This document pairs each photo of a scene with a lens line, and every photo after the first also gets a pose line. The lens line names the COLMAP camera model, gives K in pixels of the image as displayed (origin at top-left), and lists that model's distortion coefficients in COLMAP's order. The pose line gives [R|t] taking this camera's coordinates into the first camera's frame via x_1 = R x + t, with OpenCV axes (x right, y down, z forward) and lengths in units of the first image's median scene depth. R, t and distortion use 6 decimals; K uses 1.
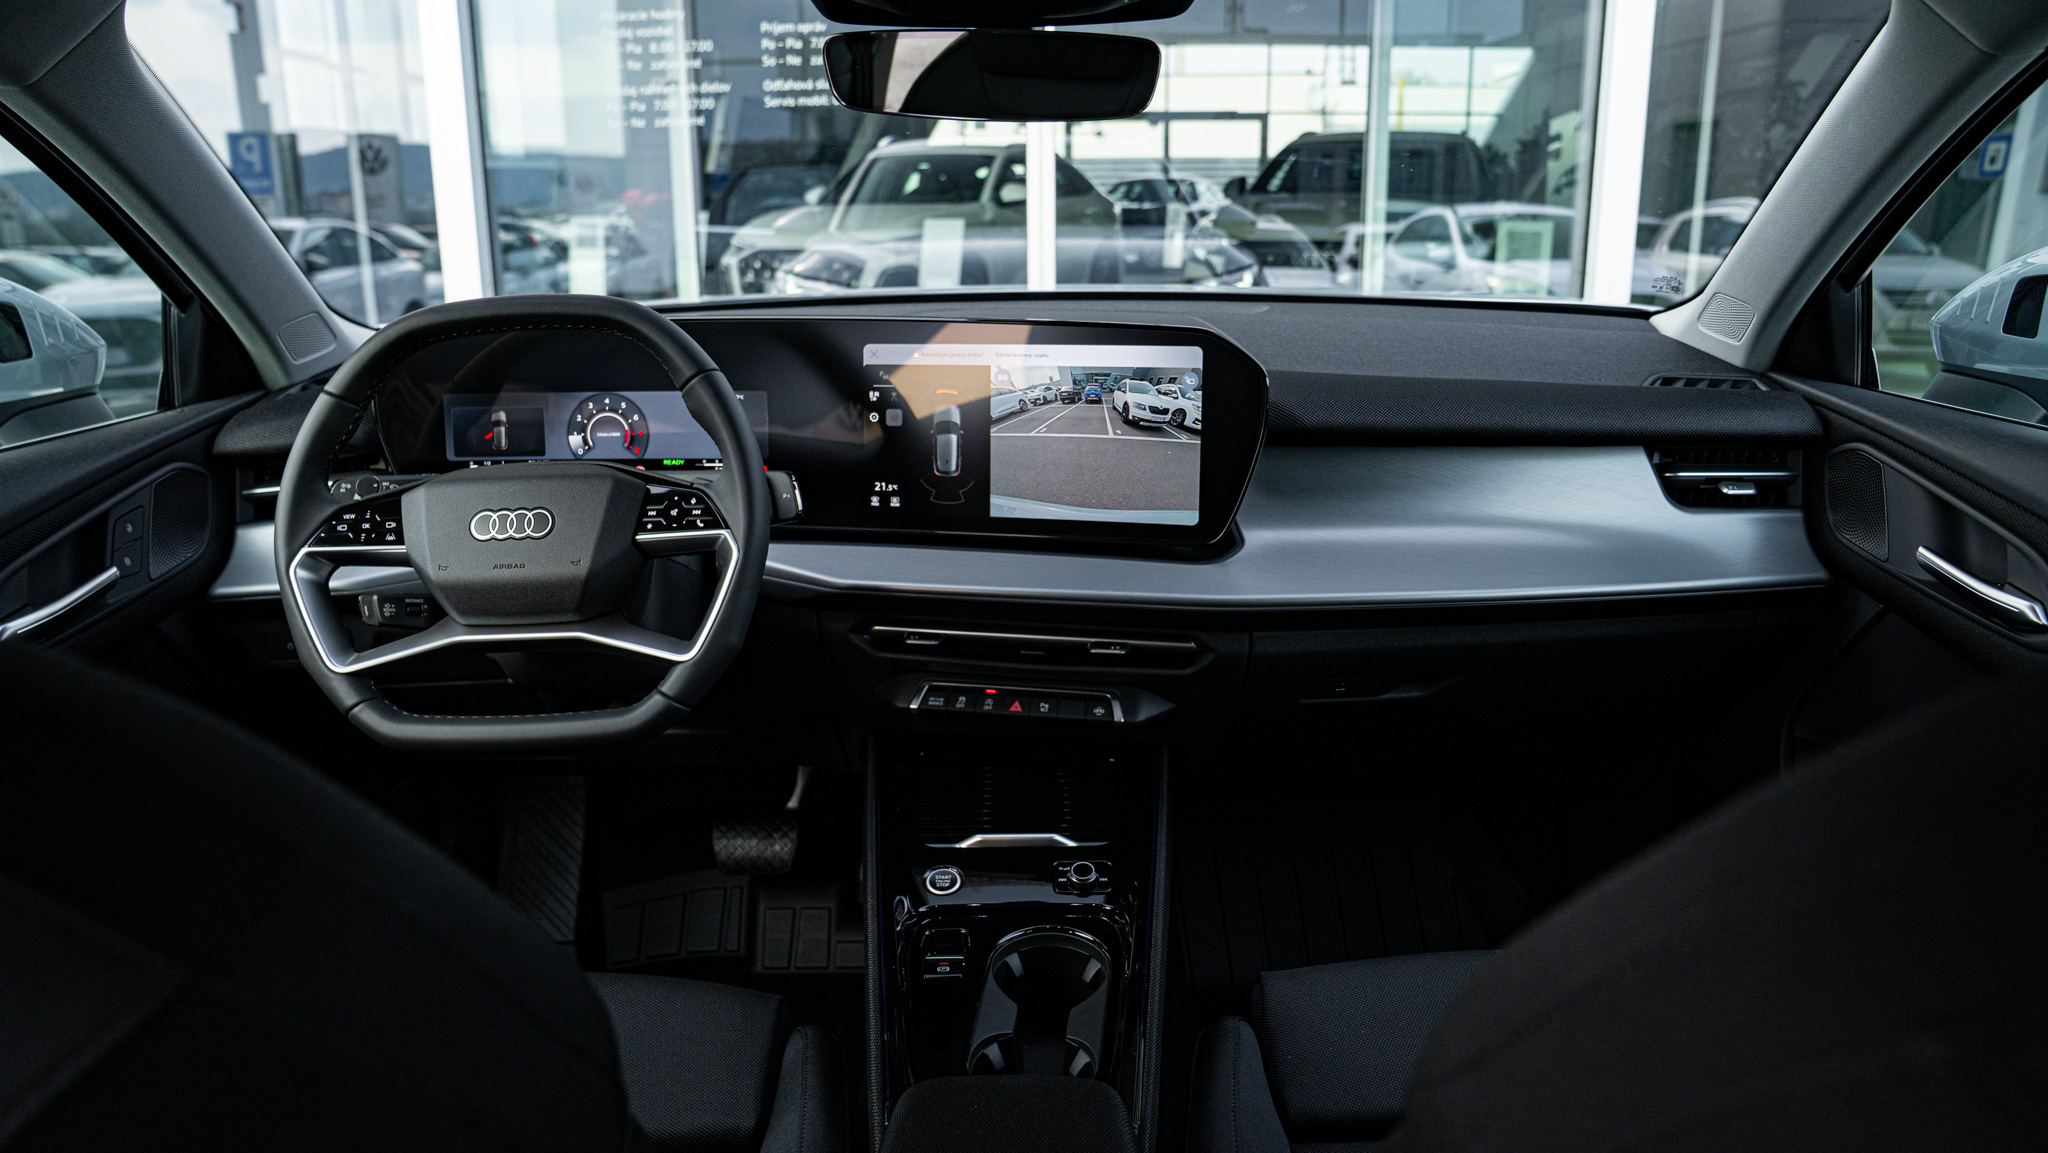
lens RADIAL K [[1413.8, 0, 1024.0], [0, 1413.8, 576.5], [0, 0, 1]] dist [-0.131215, 0.103962]
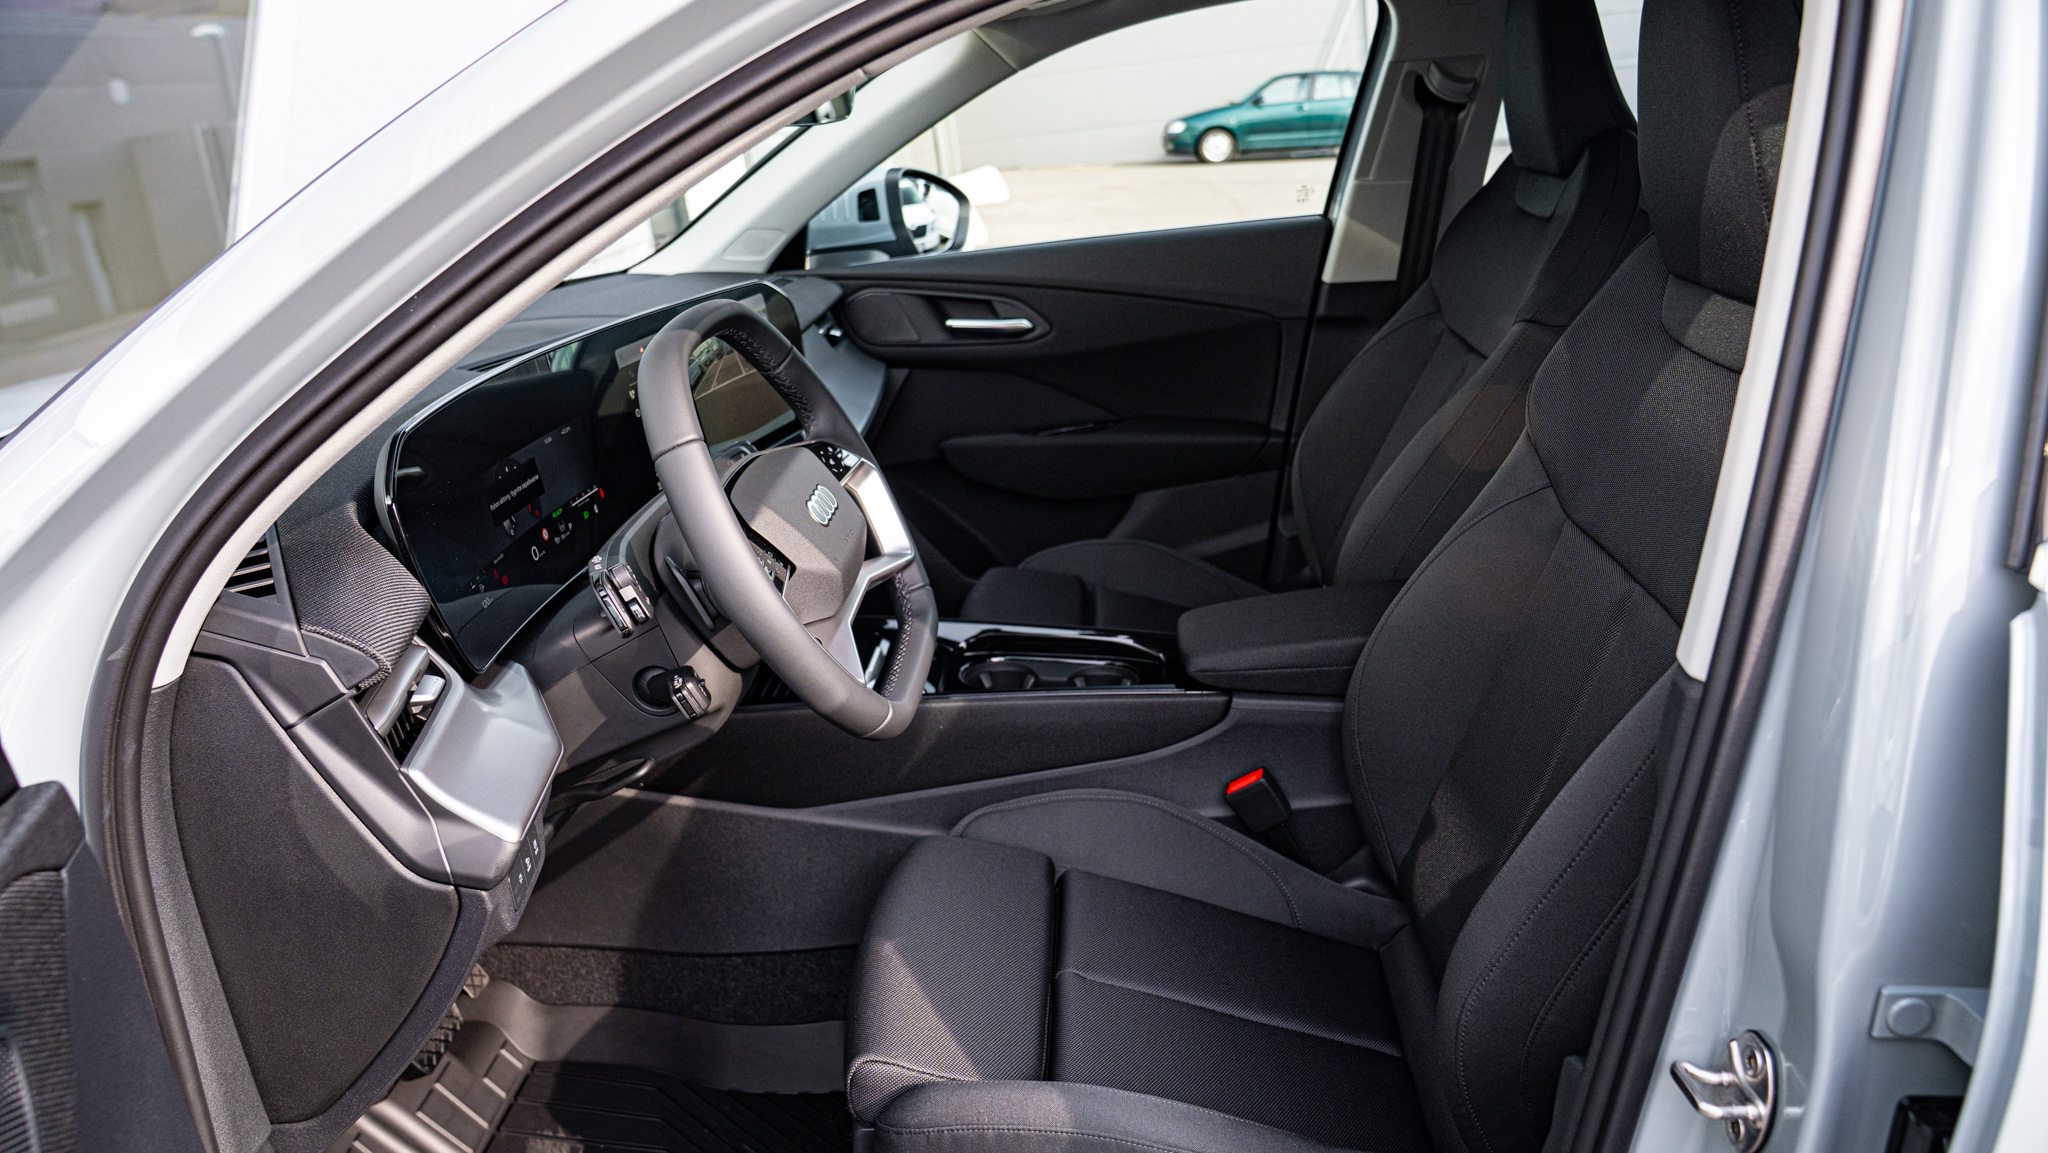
lens RADIAL K [[1413.8, 0, 1024.0], [0, 1413.8, 576.5], [0, 0, 1]] dist [-0.131215, 0.103962]
pose [[0.065466, -0.331004, 0.941356, -1.183083], [0.365262, 0.885854, 0.286086, -0.207275], [-0.928600, 0.325112, 0.178897, 0.581777]]
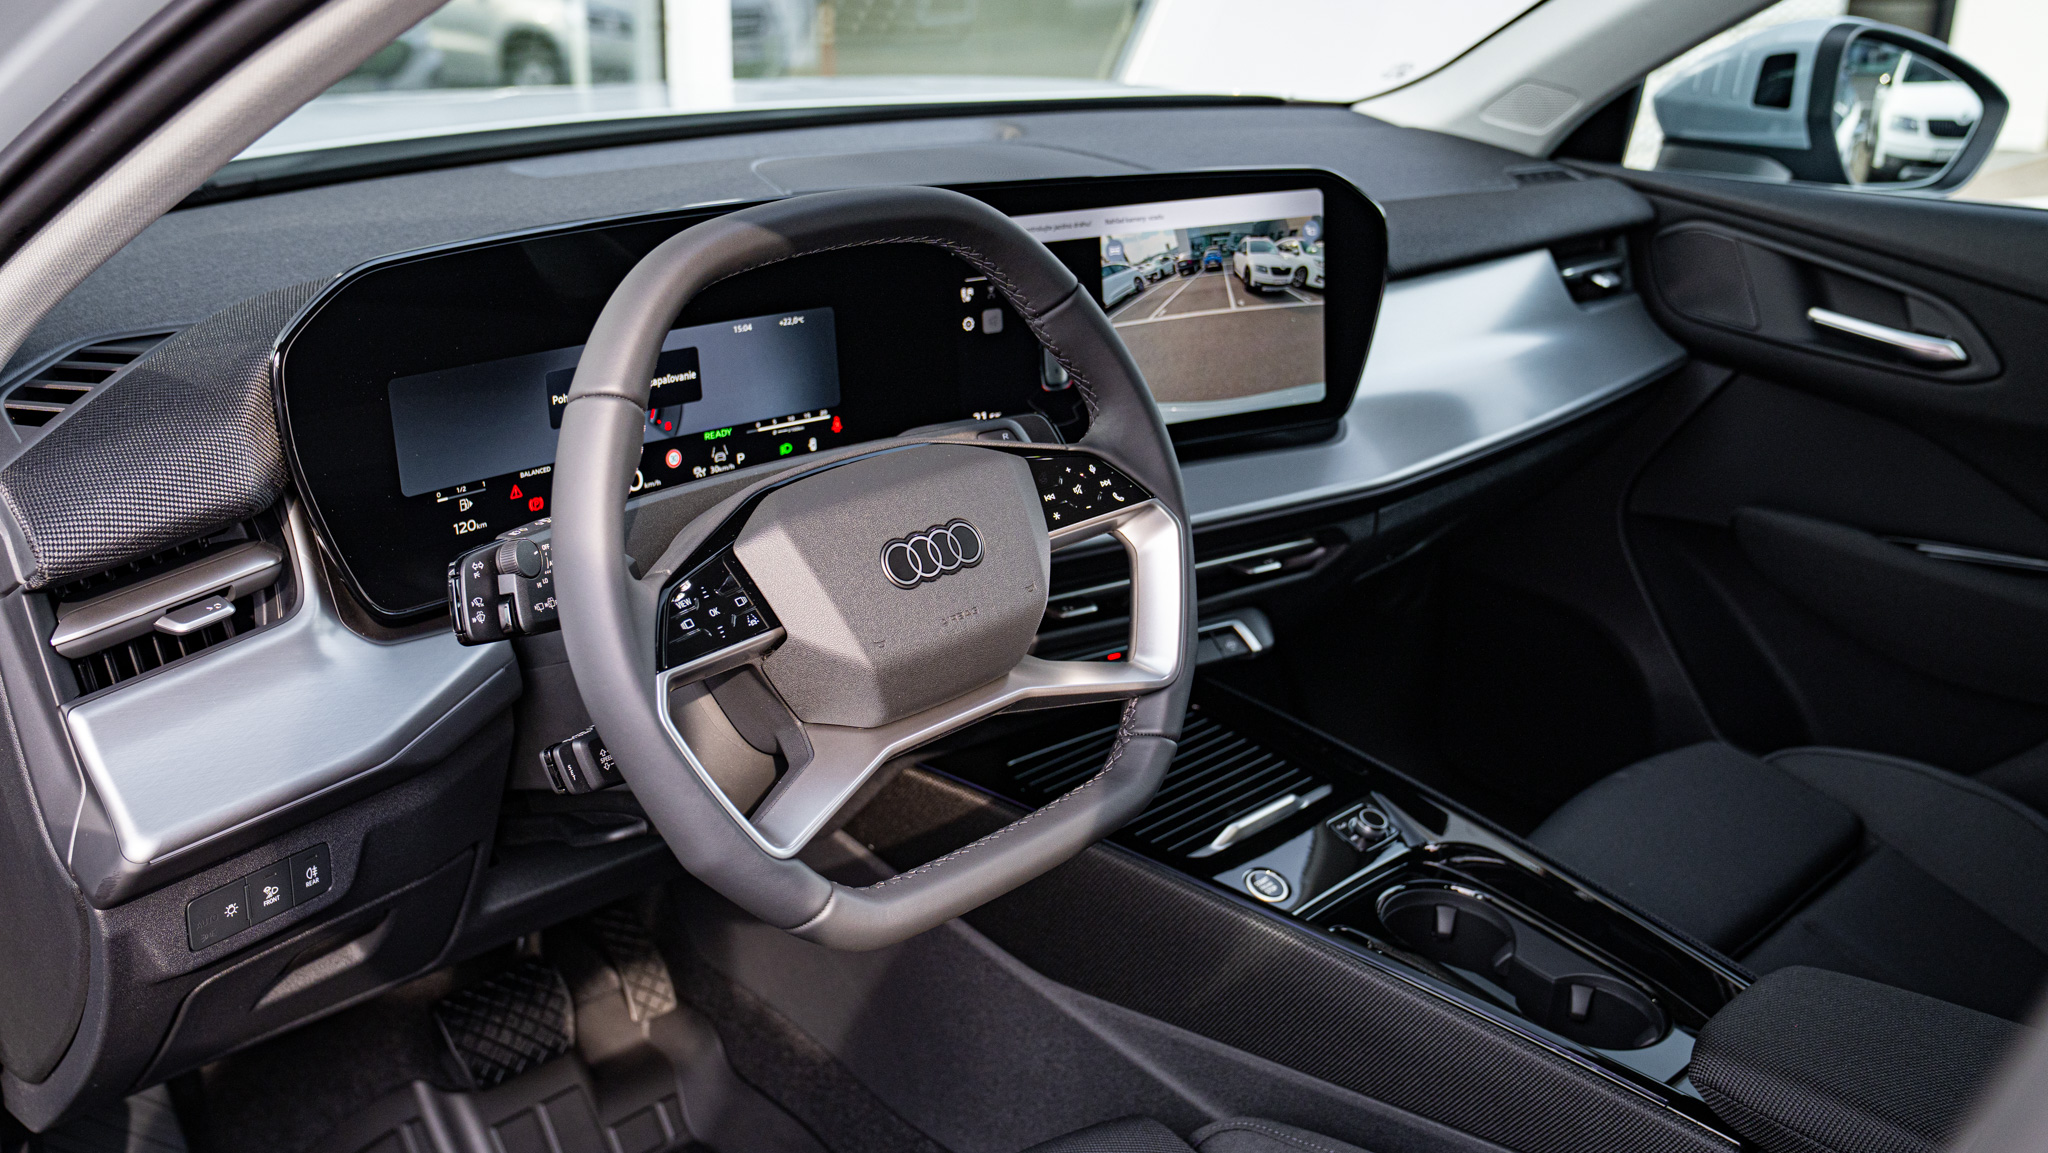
lens RADIAL K [[1976.8, 0, 1027.1], [0, 1976.8, 606.5], [0, 0, 1]] dist [0.015920, 0.010727]
pose [[0.690573, -0.228358, 0.686266, -0.830189], [0.163174, 0.973576, 0.159764, -0.132379], [-0.704616, 0.001652, 0.709587, 0.270978]]
